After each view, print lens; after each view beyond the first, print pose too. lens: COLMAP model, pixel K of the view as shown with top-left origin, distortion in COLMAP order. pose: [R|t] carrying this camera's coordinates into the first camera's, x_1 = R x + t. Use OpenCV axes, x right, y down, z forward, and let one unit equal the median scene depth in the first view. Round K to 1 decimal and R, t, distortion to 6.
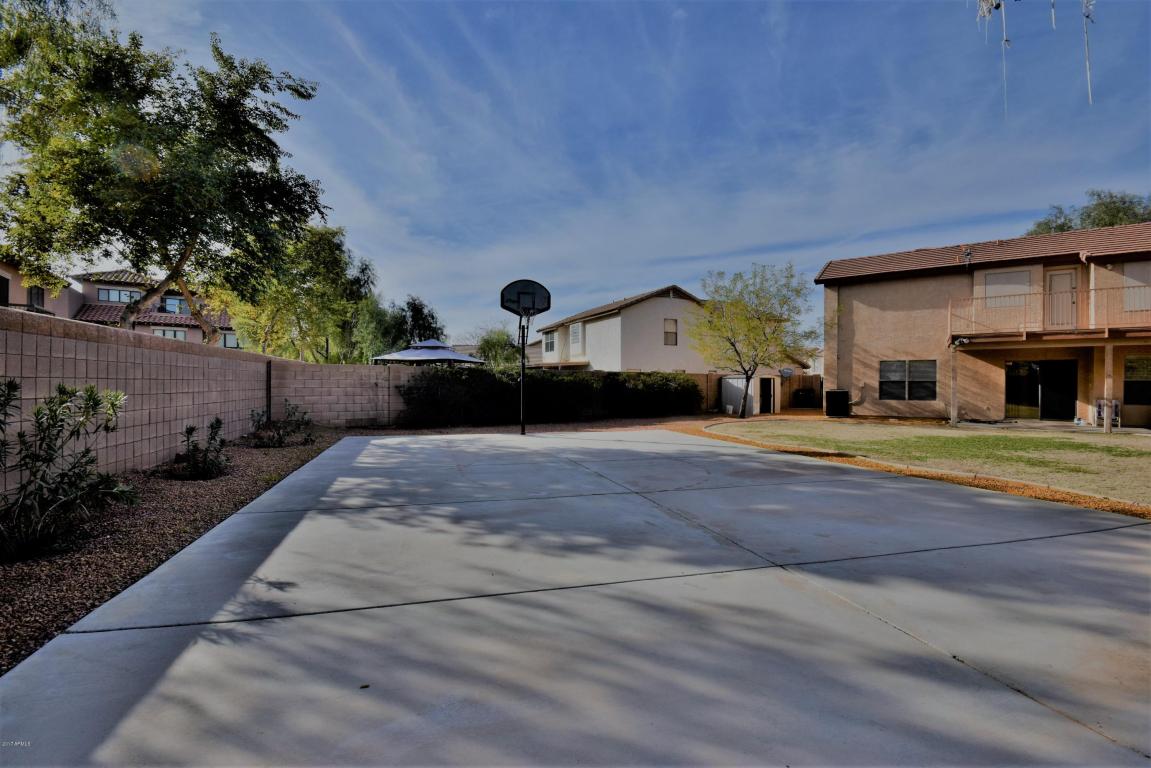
lens RADIAL K [[504.5, 0, 576.8], [0, 504.5, 385.8], [0, 0, 1]] dist [0.003949, -0.005972]
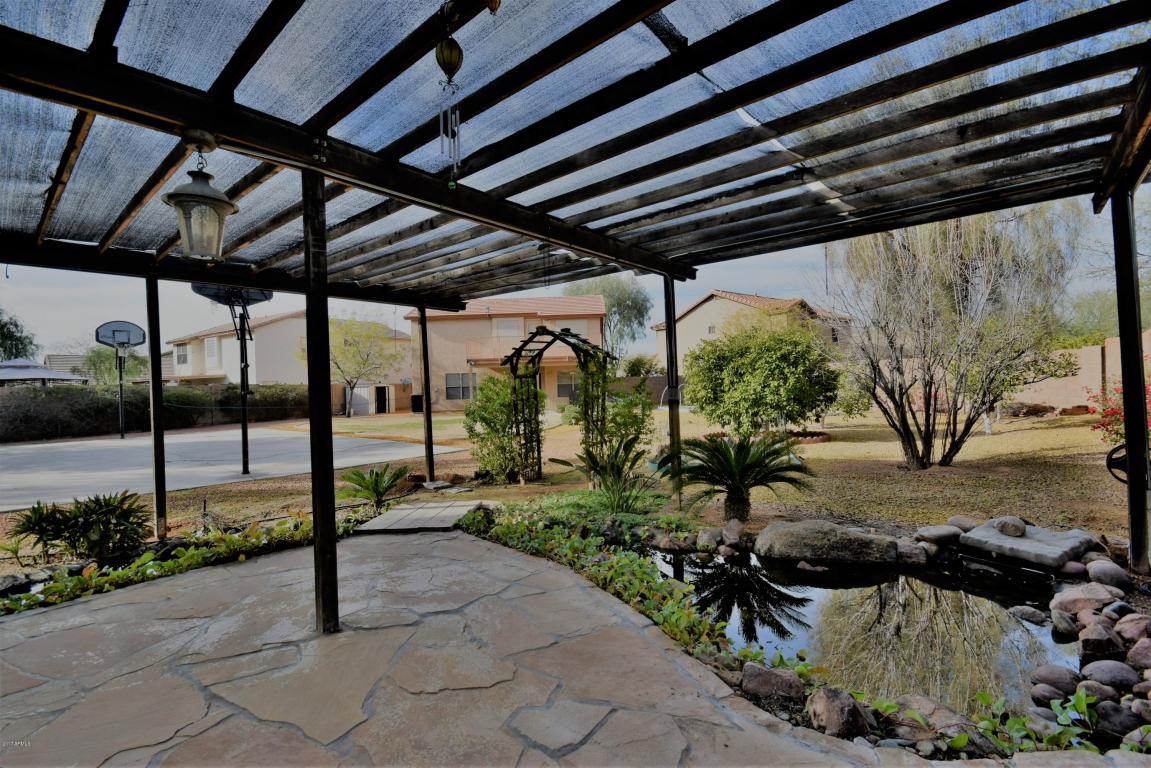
lens RADIAL K [[504.5, 0, 573.4], [0, 504.5, 379.3], [0, 0, 1]] dist [0.003949, -0.005972]
pose [[0.845480, -0.020557, 0.533612, 0.095988], [0.031430, 0.999442, -0.011296, -0.002706], [-0.533082, 0.026322, 0.845654, -0.366494]]
